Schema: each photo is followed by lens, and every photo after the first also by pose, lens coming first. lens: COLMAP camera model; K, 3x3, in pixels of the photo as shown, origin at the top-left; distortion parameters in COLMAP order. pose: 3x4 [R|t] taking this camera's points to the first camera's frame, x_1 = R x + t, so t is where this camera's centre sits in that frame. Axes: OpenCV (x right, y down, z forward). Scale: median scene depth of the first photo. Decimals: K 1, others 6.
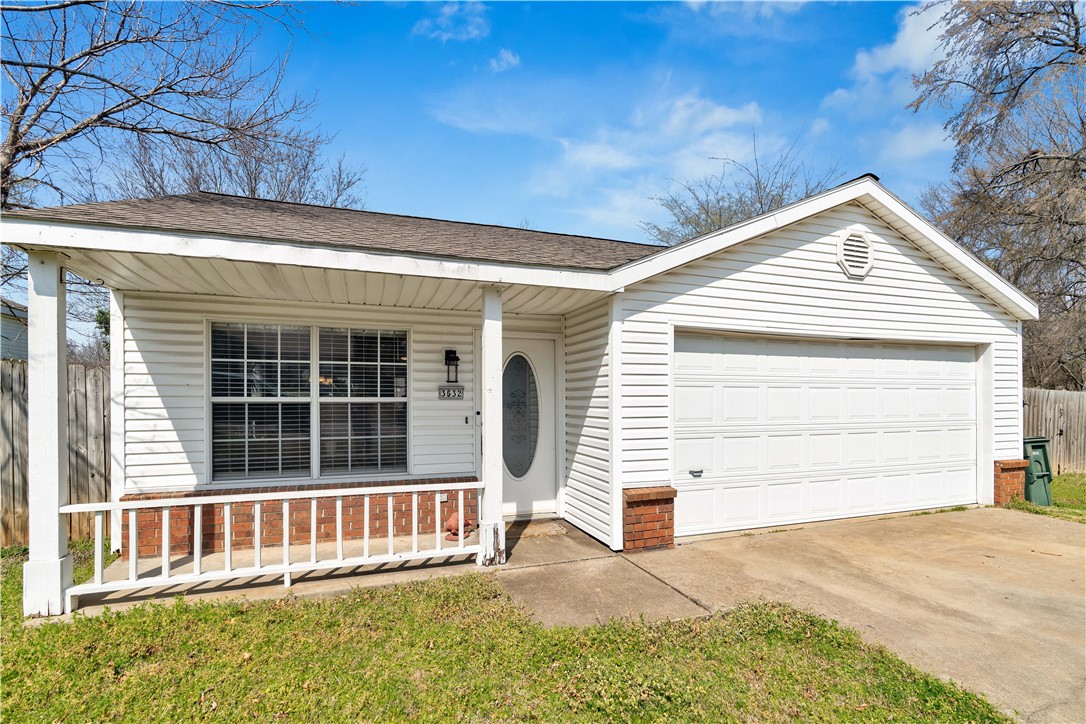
lens RADIAL K [[534.4, 0, 571.4], [0, 534.4, 387.8], [0, 0, 1]] dist [-0.002328, -0.000302]
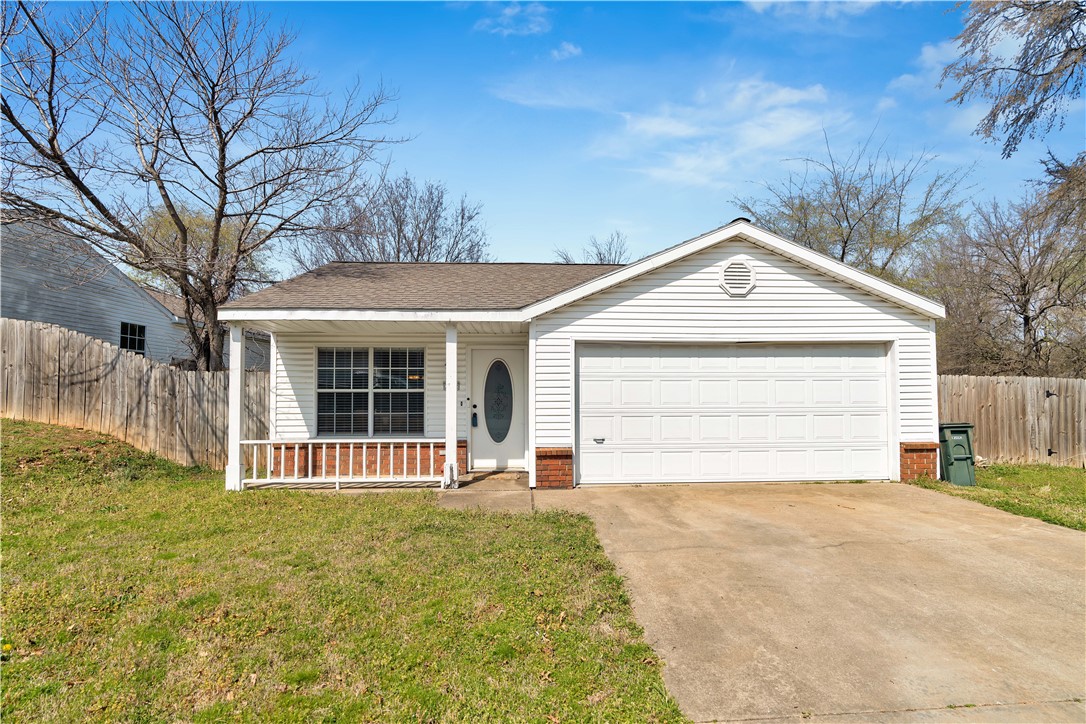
lens RADIAL K [[517.9, 0, 544.7], [0, 517.9, 358.6], [0, 0, 1]] dist [0.002083, -0.011442]
pose [[0.953500, -0.021942, -0.300594, 0.535101], [0.008540, 0.998913, -0.045828, 0.000878], [0.301273, 0.041130, 0.952651, -0.397876]]
